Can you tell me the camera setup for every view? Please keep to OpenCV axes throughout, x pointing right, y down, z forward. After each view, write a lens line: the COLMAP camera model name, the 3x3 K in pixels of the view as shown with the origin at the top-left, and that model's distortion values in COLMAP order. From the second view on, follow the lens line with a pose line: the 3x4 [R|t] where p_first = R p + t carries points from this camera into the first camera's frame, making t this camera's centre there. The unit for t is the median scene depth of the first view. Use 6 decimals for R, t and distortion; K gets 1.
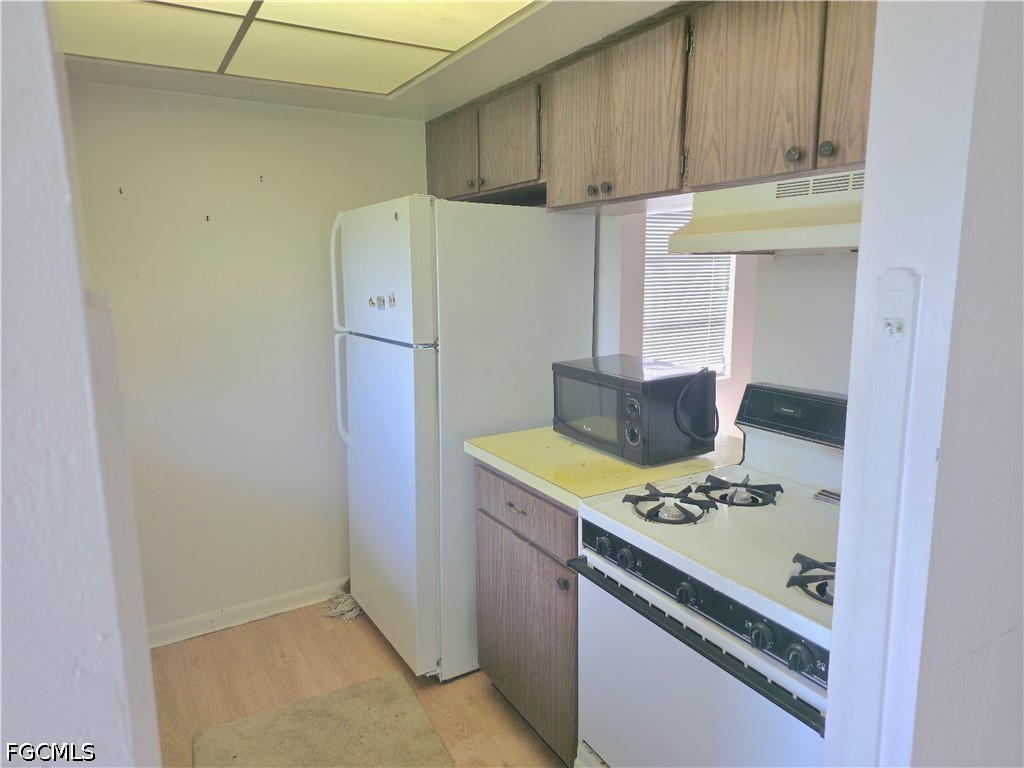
lens RADIAL K [[676.5, 0, 511.6], [0, 676.5, 390.0], [0, 0, 1]] dist [0.070678, -0.039691]
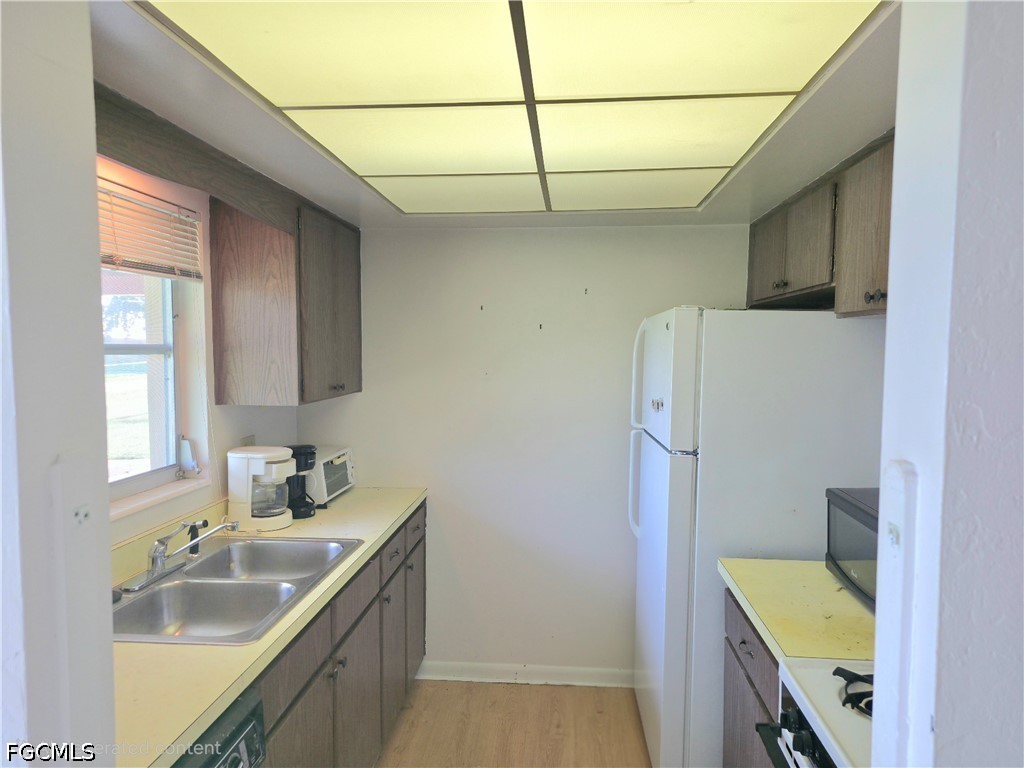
lens RADIAL K [[676.5, 0, 511.6], [0, 676.5, 390.0], [0, 0, 1]] dist [0.070678, -0.039691]
pose [[0.805159, 0.050853, -0.590875, 0.246378], [-0.114415, 0.990919, -0.070626, -0.055916], [0.581918, 0.124470, 0.803666, 0.039708]]
